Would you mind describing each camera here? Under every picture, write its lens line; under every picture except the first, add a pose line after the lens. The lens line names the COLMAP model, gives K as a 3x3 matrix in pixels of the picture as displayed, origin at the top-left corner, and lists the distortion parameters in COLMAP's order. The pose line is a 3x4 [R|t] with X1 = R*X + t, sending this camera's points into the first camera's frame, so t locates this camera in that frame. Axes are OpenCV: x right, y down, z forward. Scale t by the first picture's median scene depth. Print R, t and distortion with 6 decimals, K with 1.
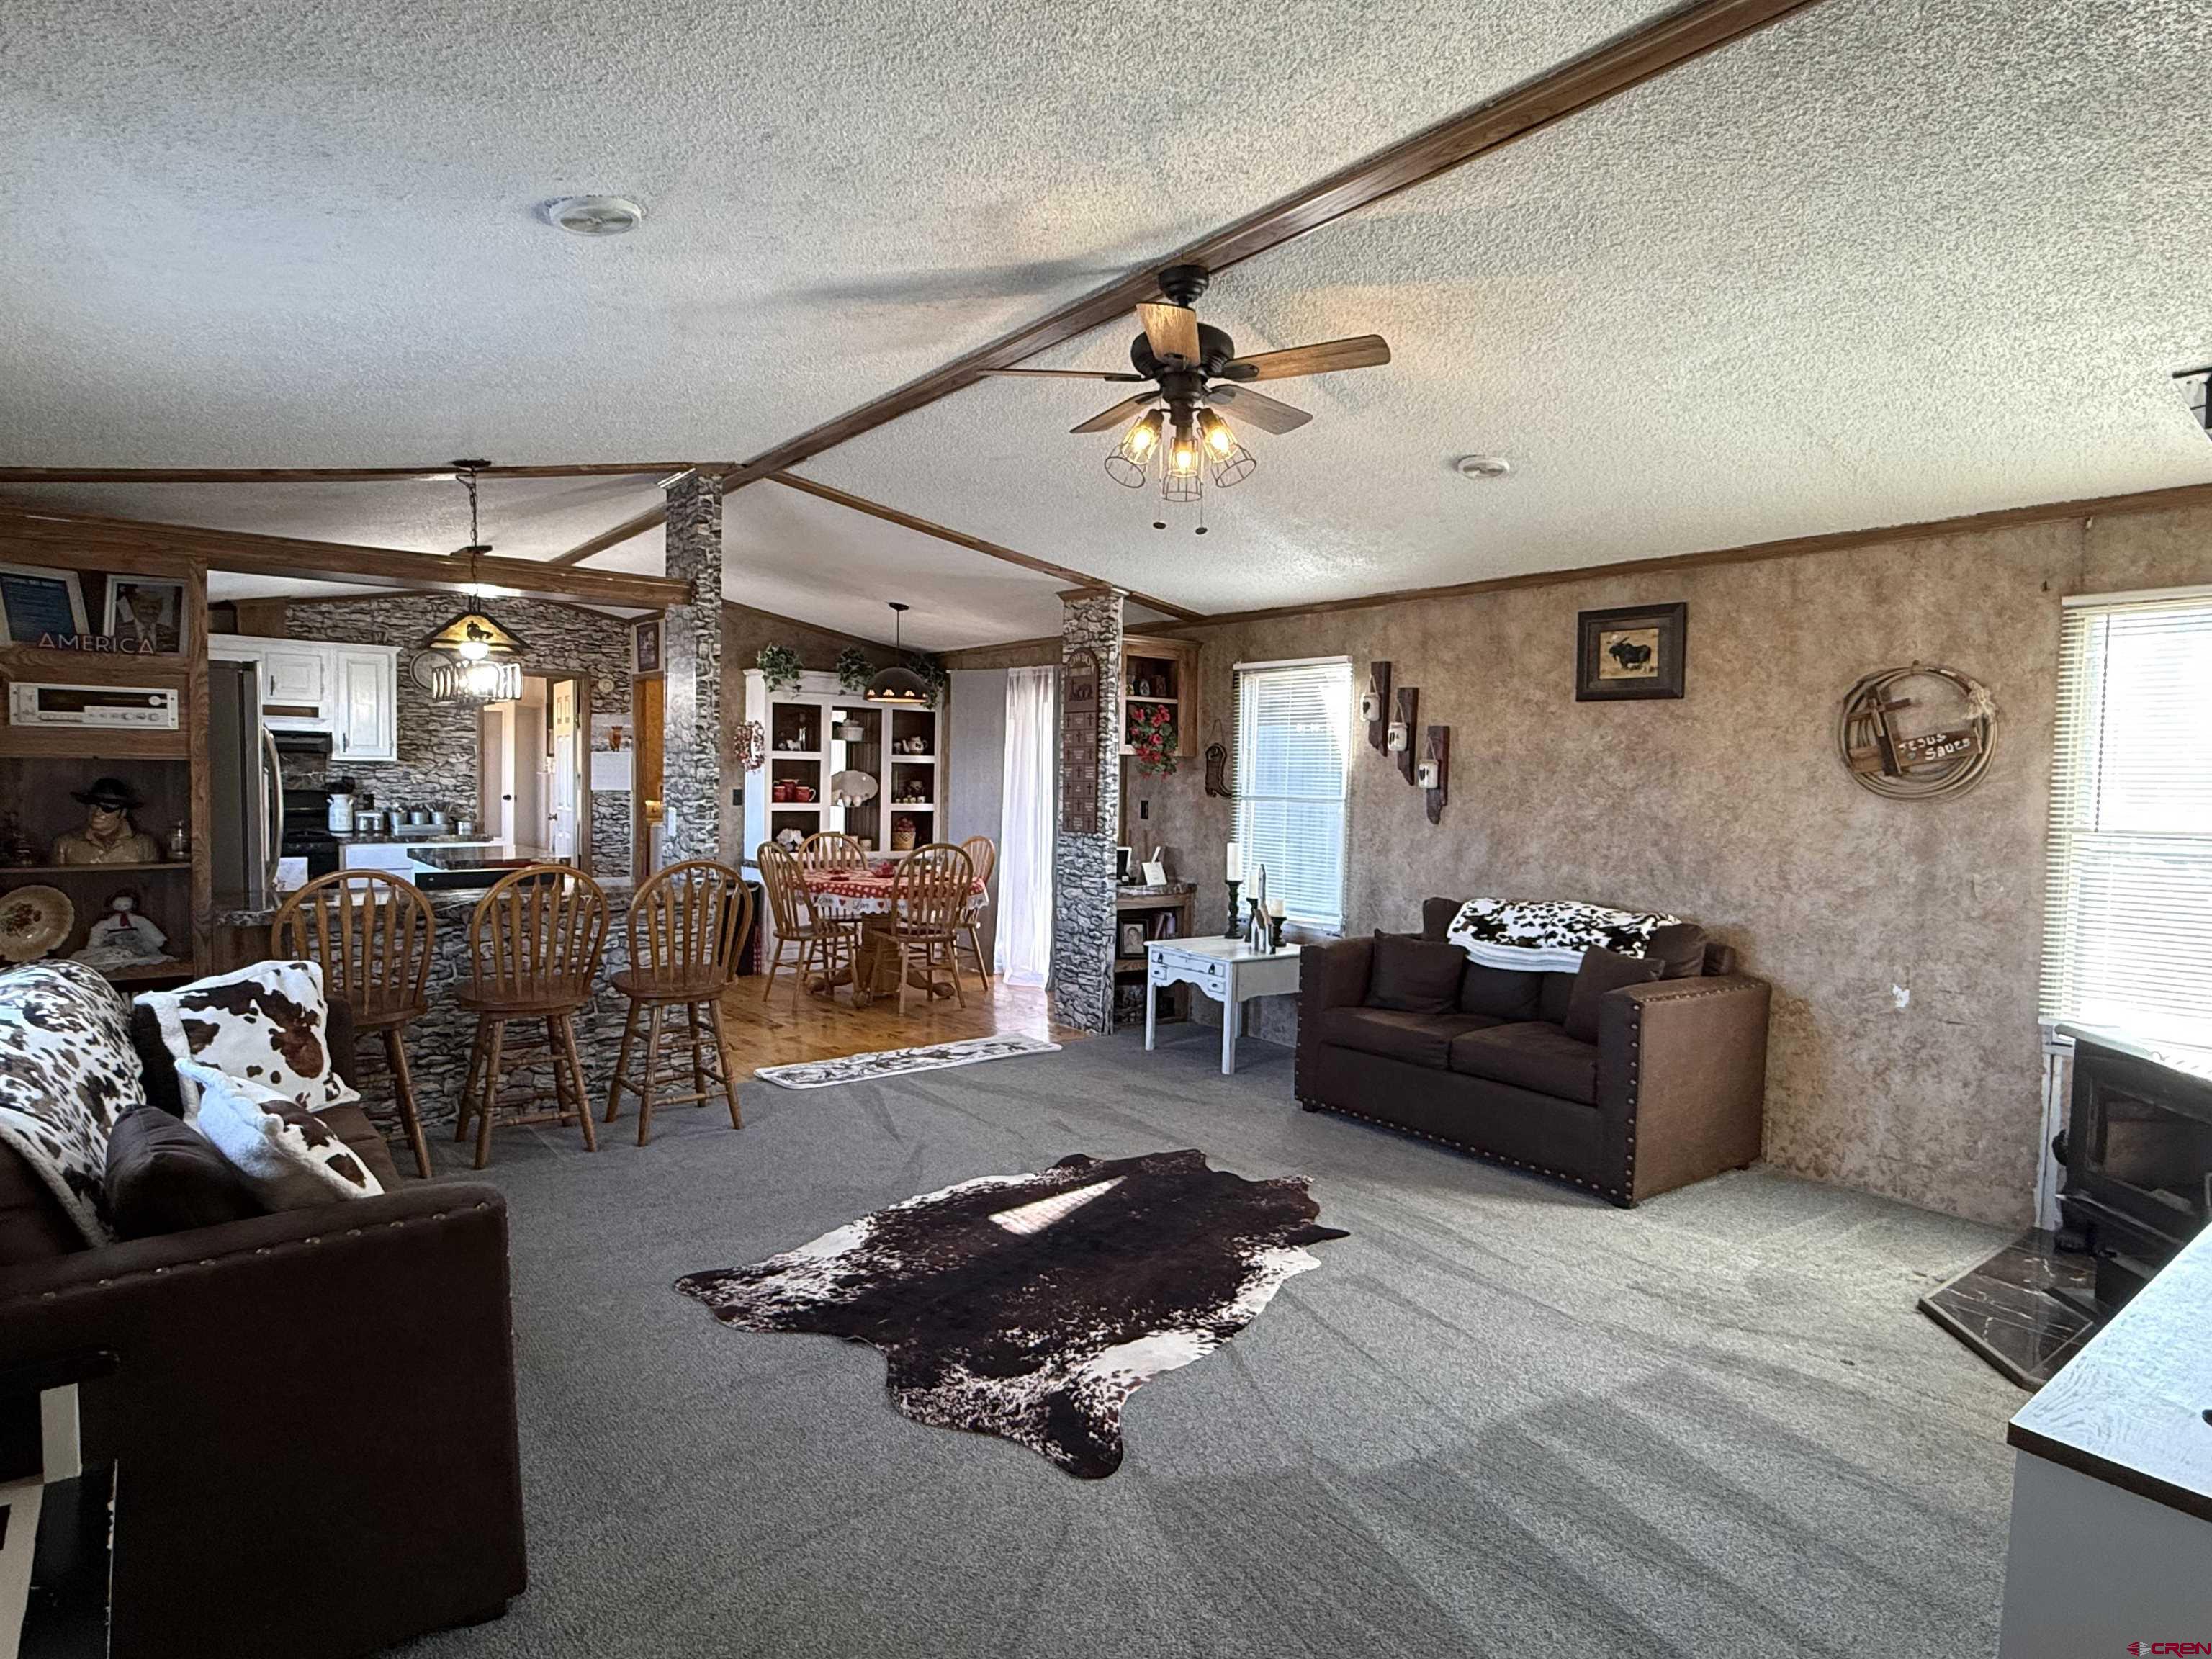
lens RADIAL K [[1232.4, 0, 1090.1], [0, 1232.4, 830.0], [0, 0, 1]] dist [0.007846, -0.000689]
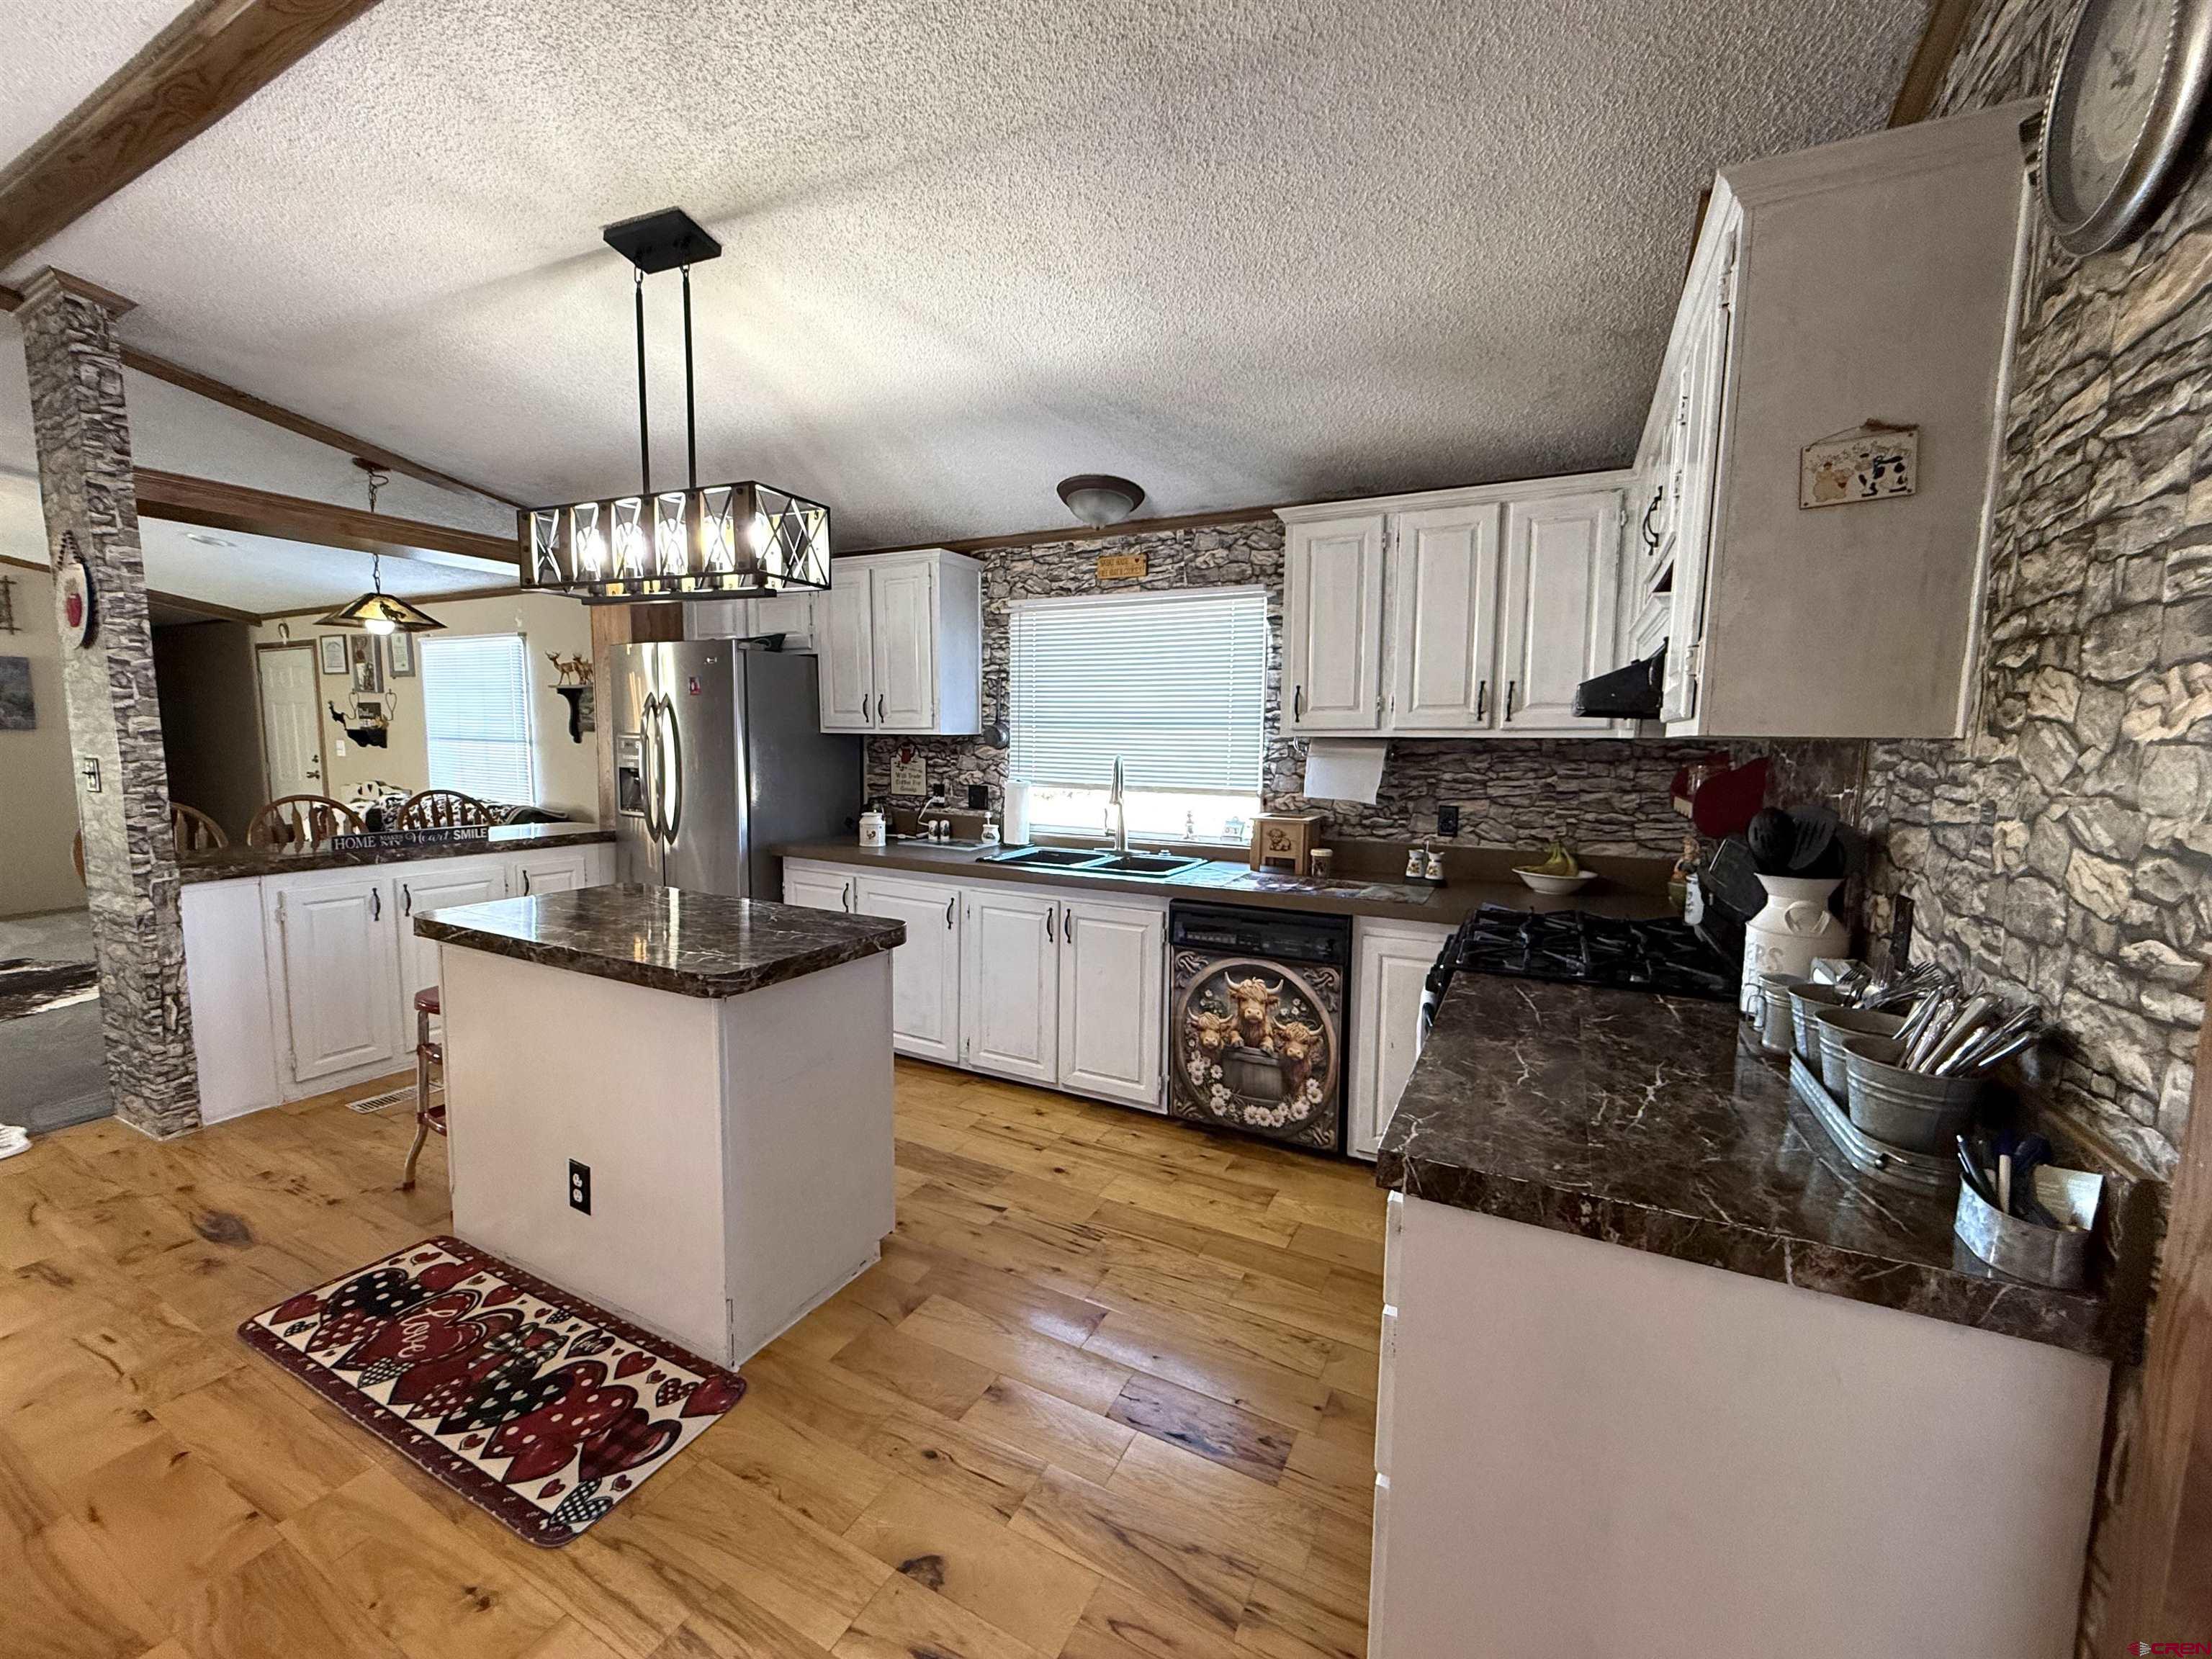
lens RADIAL K [[882.6, 0, 1100.1], [0, 882.6, 829.5], [0, 0, 1]] dist [-0.000224, -0.000159]
pose [[-0.904912, 0.014194, -0.425362, -0.627779], [-0.050536, 0.988789, 0.140506, -0.088276], [0.422588, 0.148642, -0.894050, 1.718183]]
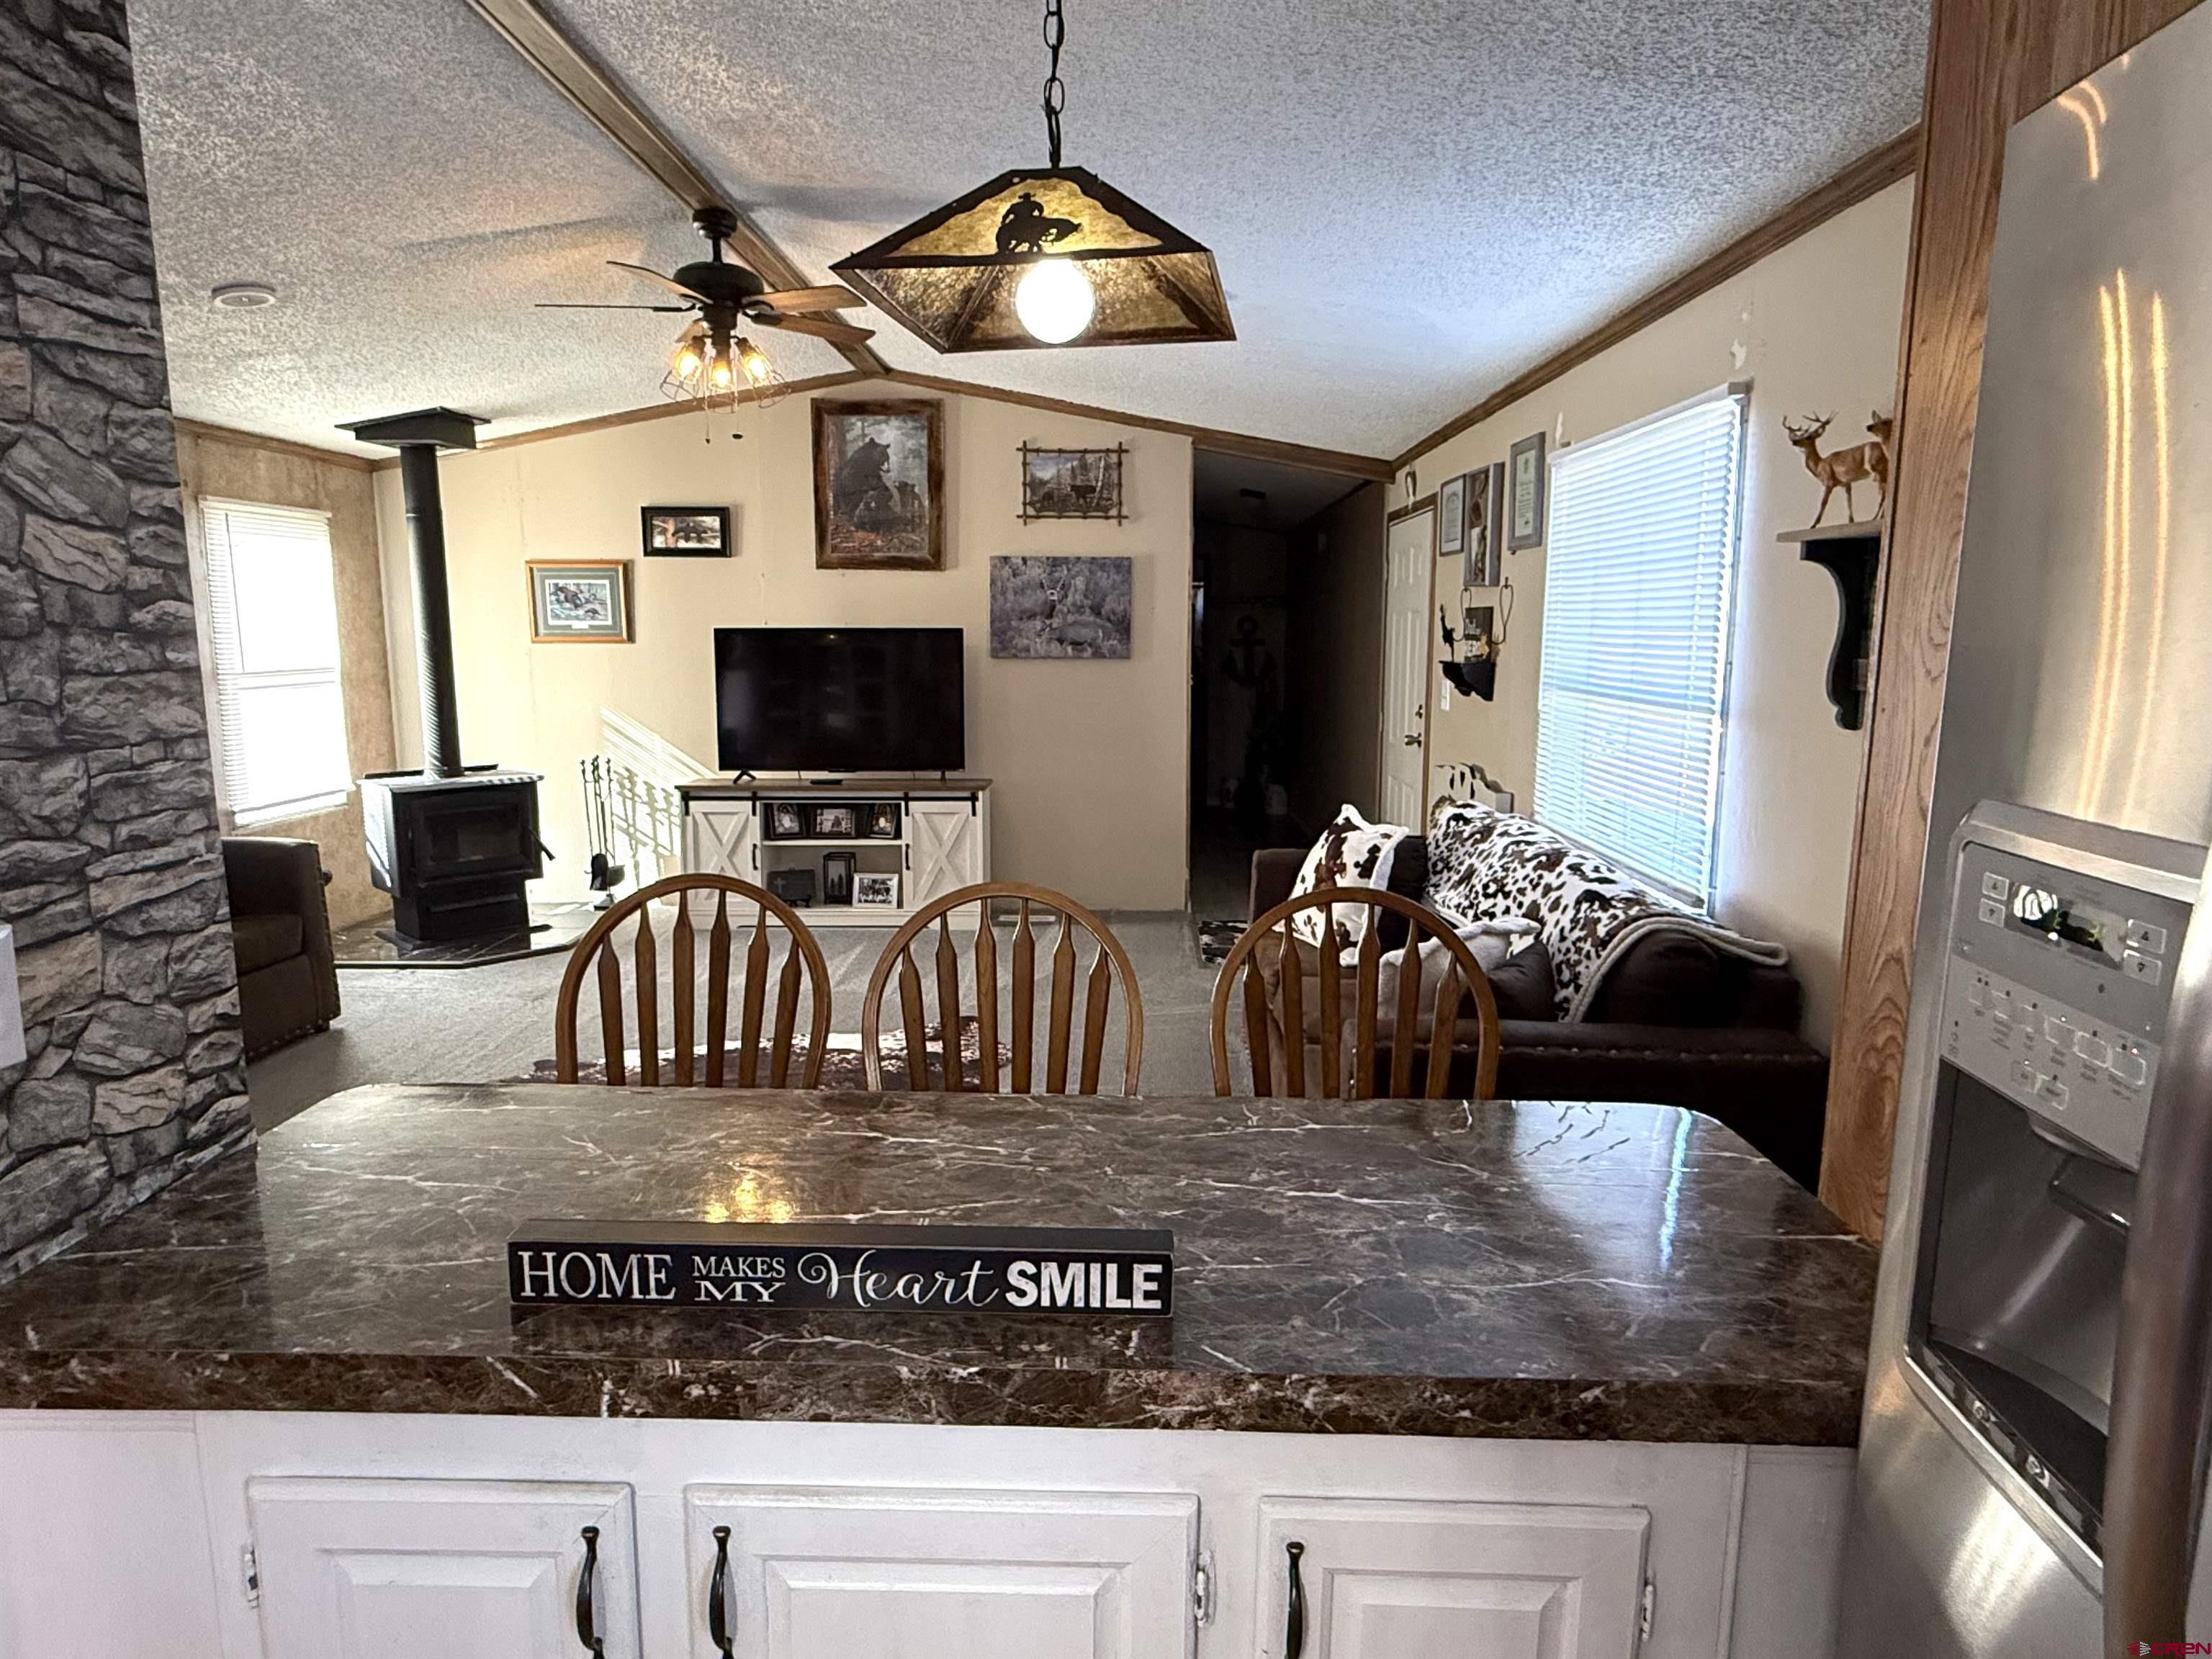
lens RADIAL K [[1282.5, 0, 1100.1], [0, 1282.5, 834.8], [0, 0, 1]] dist [-0.003876, -0.000964]
pose [[-0.778890, -0.119647, 0.615642, -0.590400], [0.011785, 0.978668, 0.205110, -0.069842], [-0.627050, 0.167014, -0.760865, 1.034688]]
